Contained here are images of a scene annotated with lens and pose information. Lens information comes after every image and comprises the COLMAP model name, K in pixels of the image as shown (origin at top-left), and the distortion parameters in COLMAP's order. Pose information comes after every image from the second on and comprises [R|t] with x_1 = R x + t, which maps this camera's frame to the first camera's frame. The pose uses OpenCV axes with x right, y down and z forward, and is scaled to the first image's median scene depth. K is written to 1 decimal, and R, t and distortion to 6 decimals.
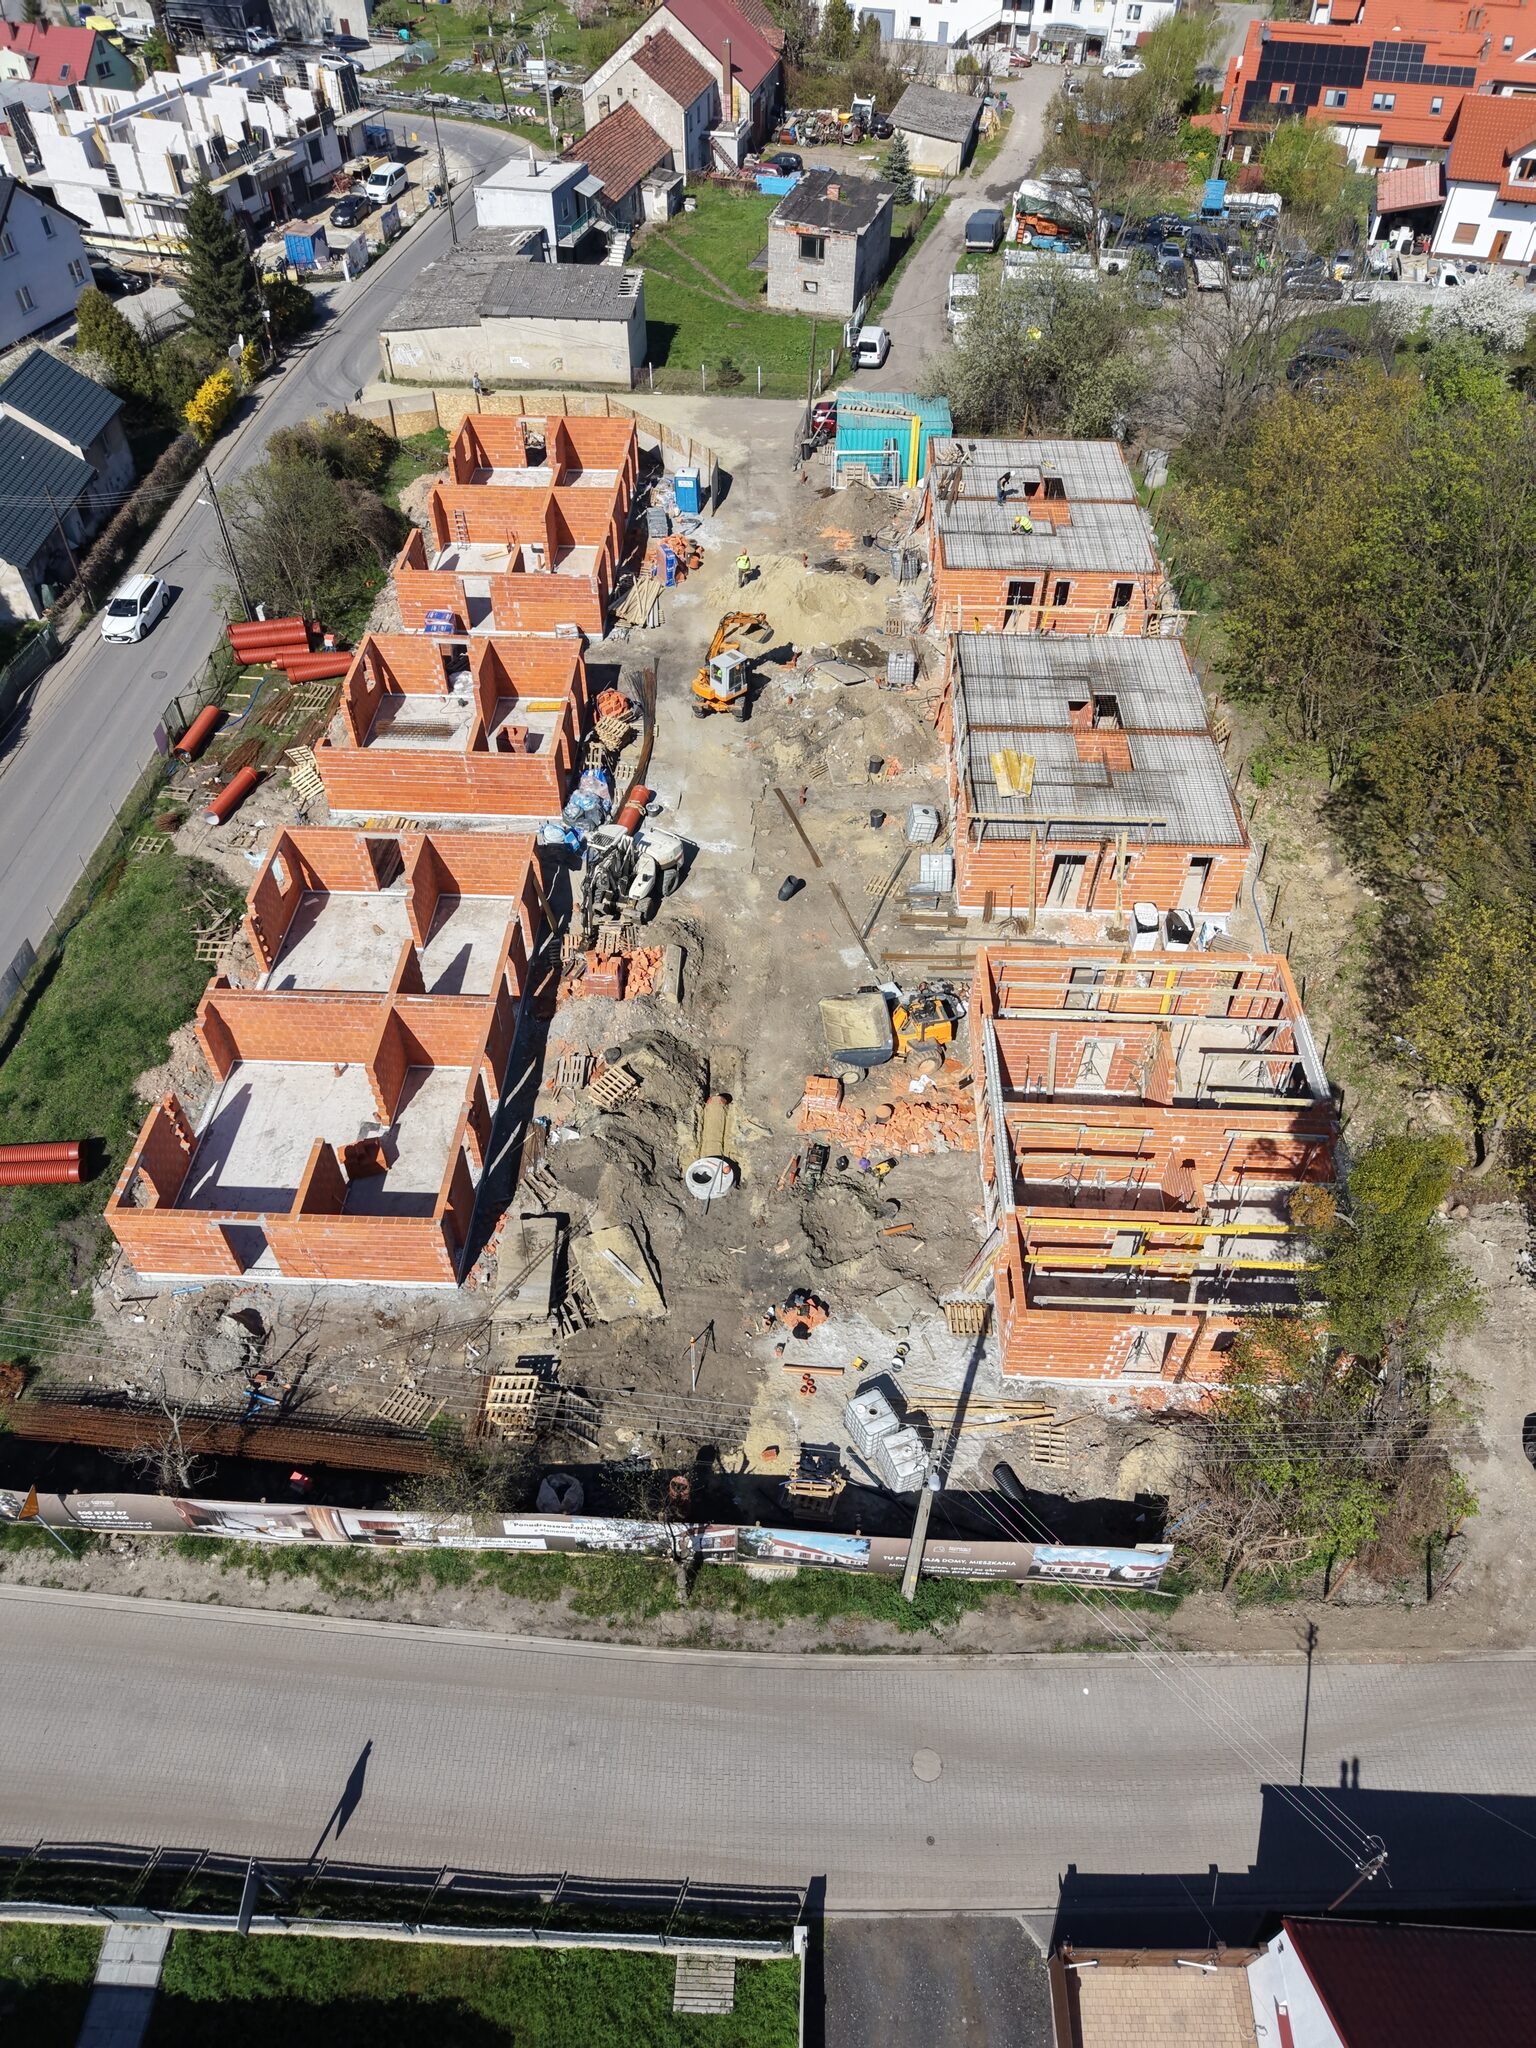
lens RADIAL K [[1372.0, 0, 768.0], [0, 1372.0, 1024.0], [0, 0, 1]] dist [0.015506, -0.013576]
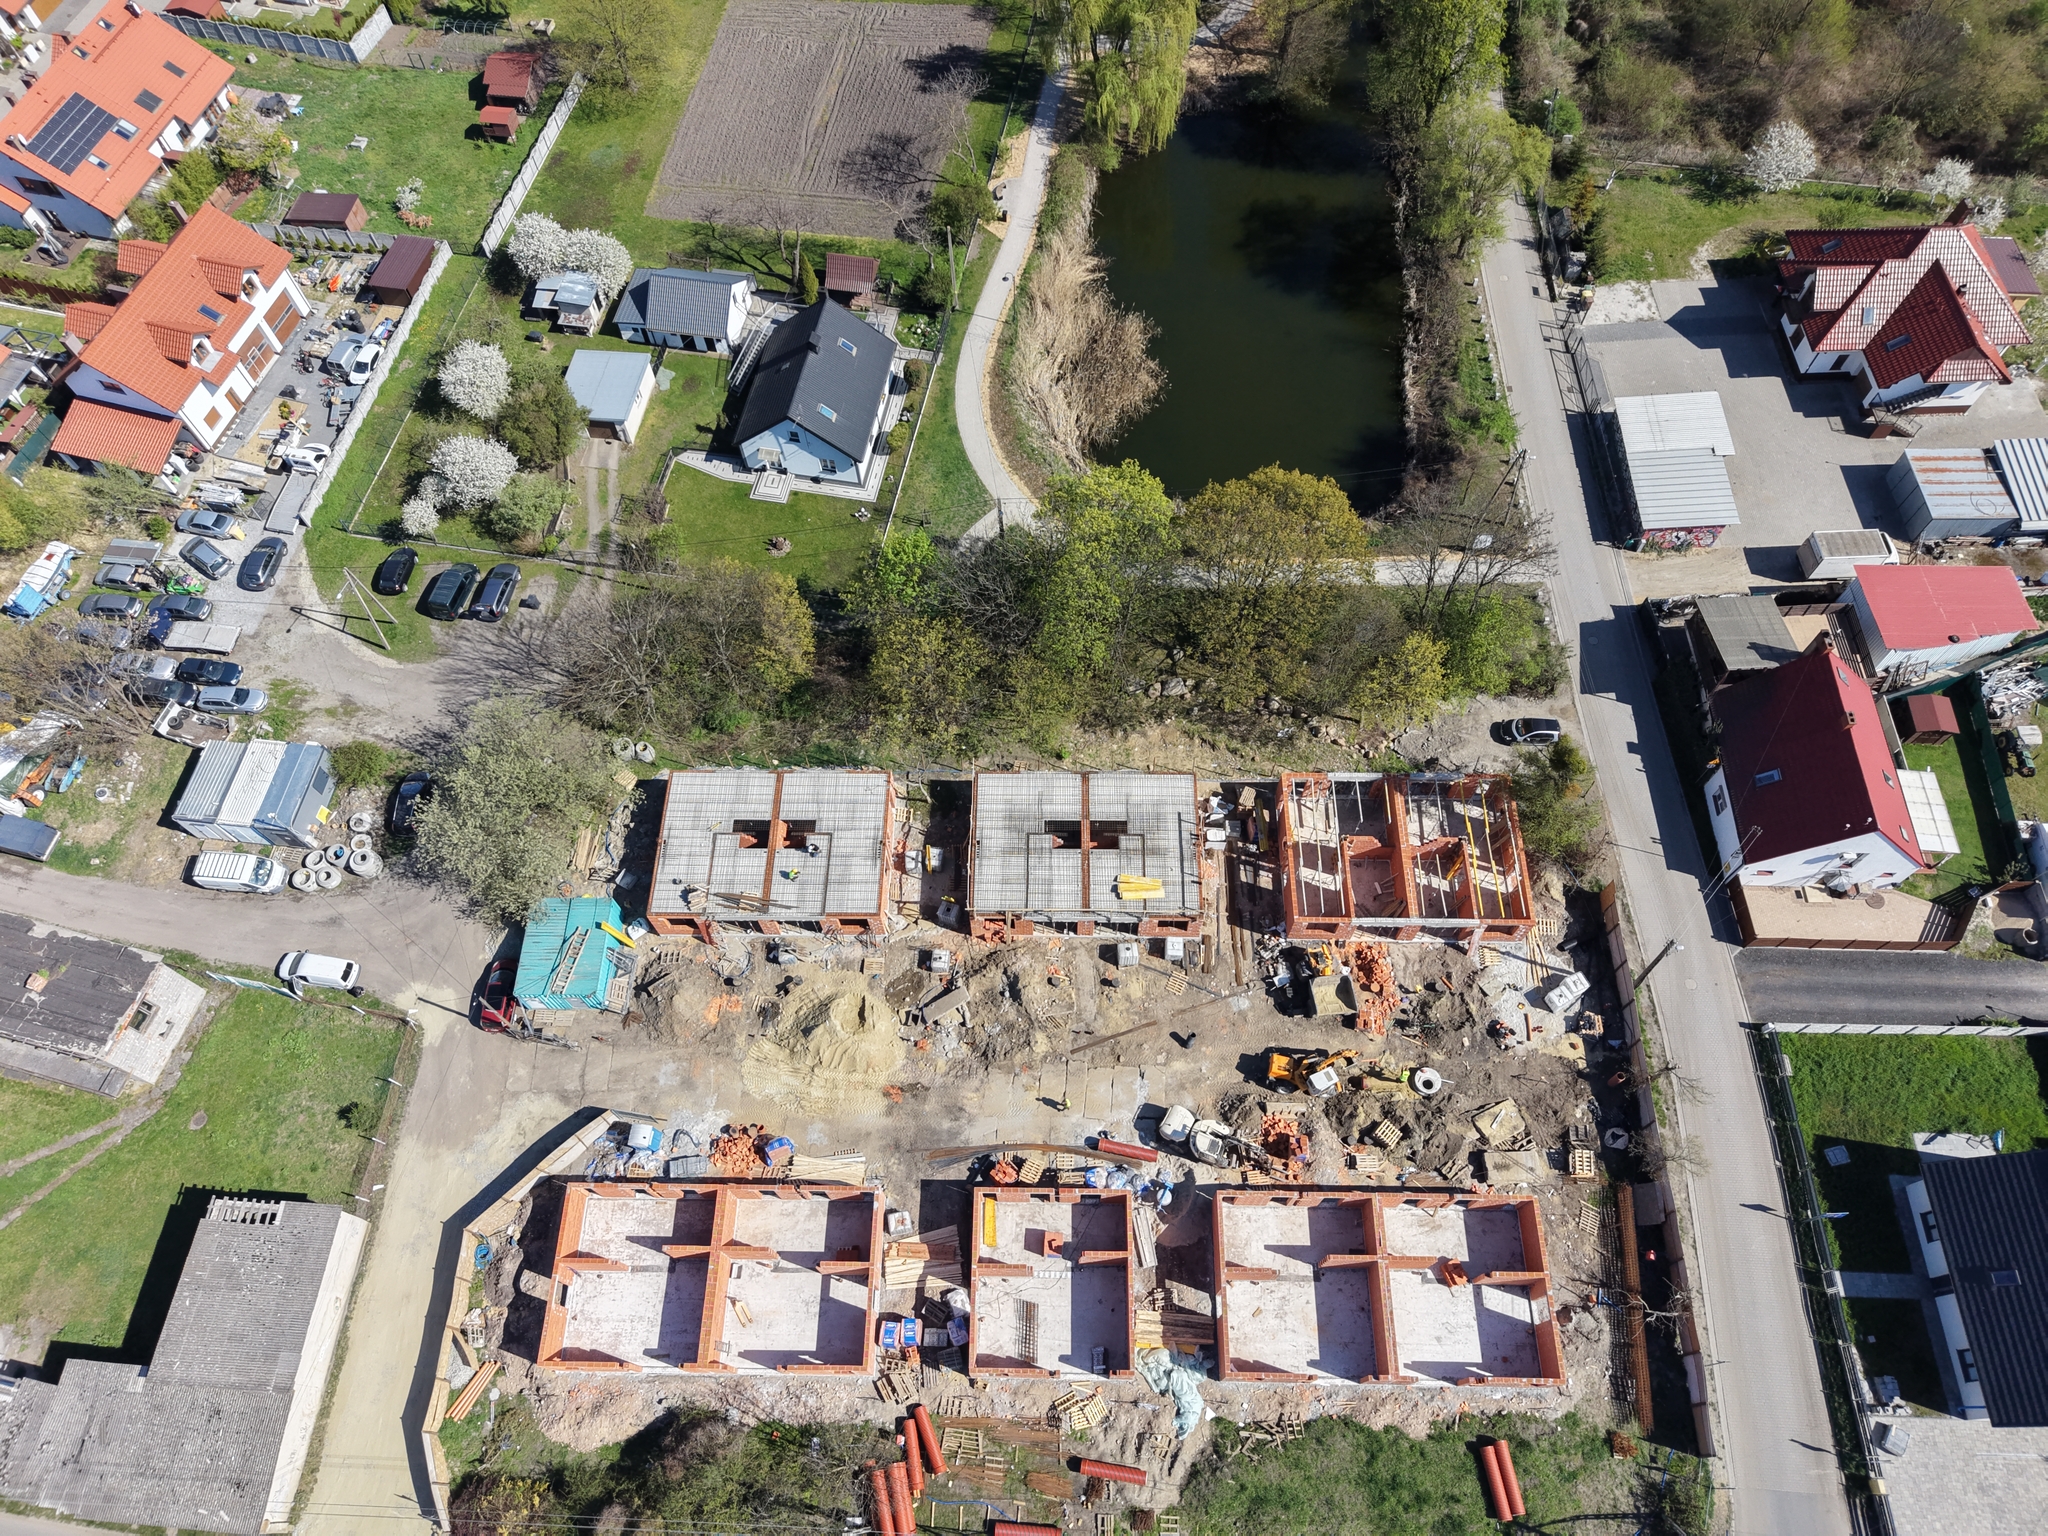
lens RADIAL K [[1372.0, 0, 1021.0], [0, 1372.0, 769.5], [0, 0, 1]] dist [0.015506, -0.013576]
pose [[-0.017410, -0.886159, 0.463054, -0.322069], [0.740449, 0.299787, 0.601551, -0.952918], [-0.671888, 0.353340, 0.650936, -0.000165]]
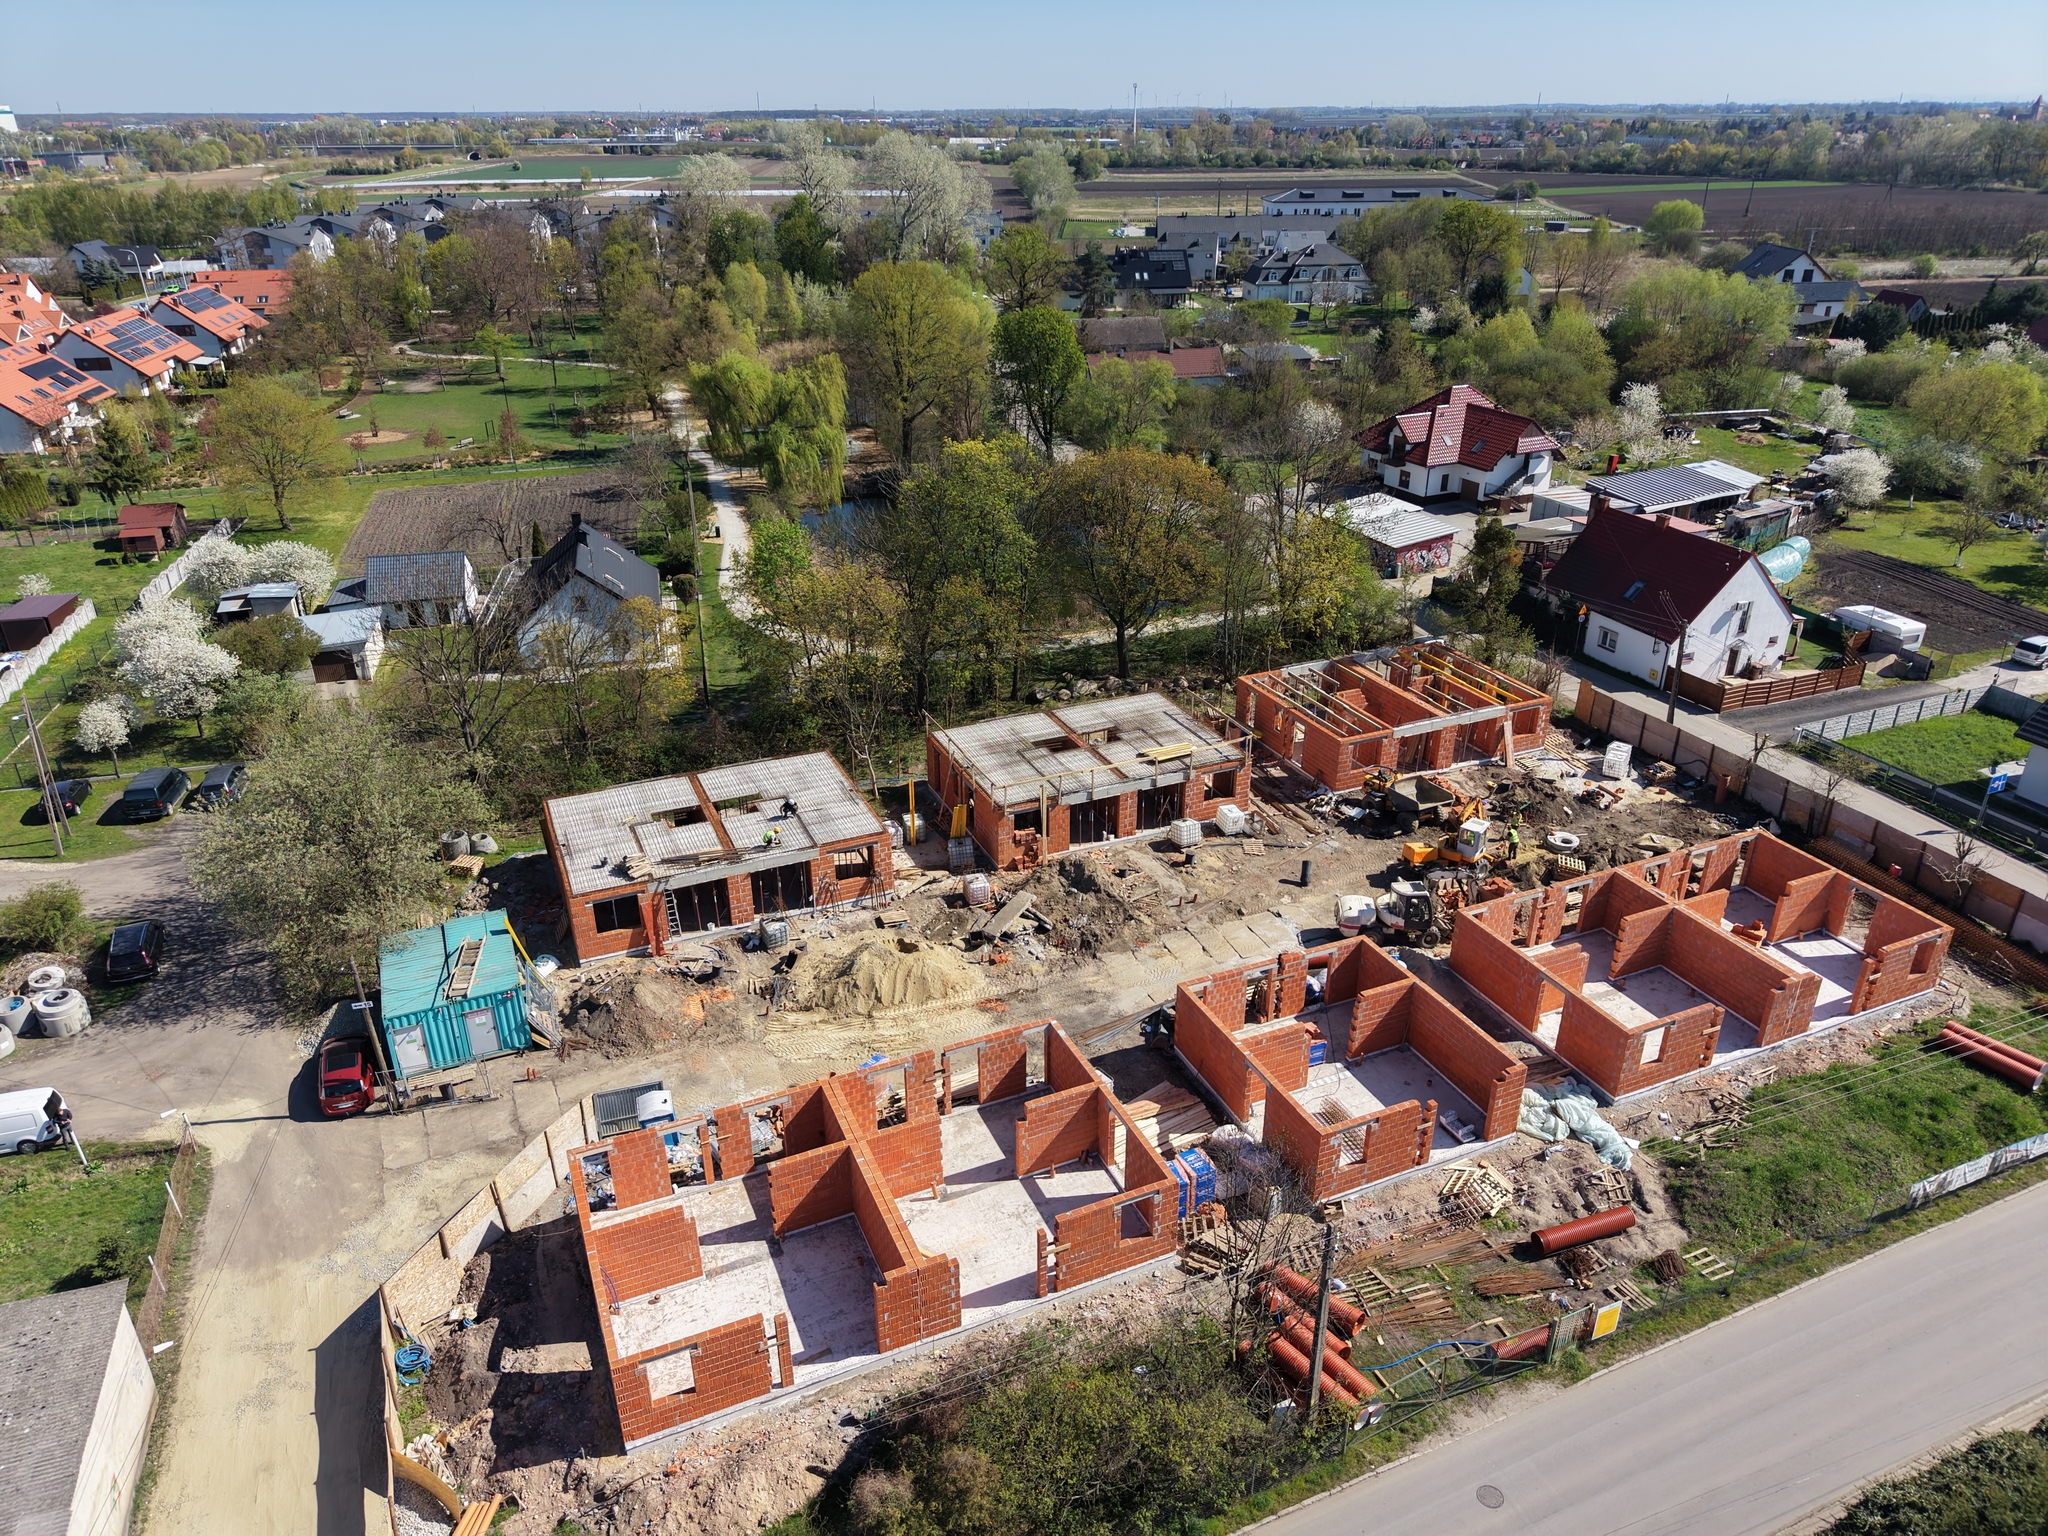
lens RADIAL K [[1372.0, 0, 1021.0], [0, 1372.0, 769.5], [0, 0, 1]] dist [0.015506, -0.013576]
pose [[-0.433461, -0.395007, 0.809988, -0.634054], [0.654474, 0.479892, 0.584267, -0.783041], [-0.619497, 0.783373, 0.050507, 0.762820]]
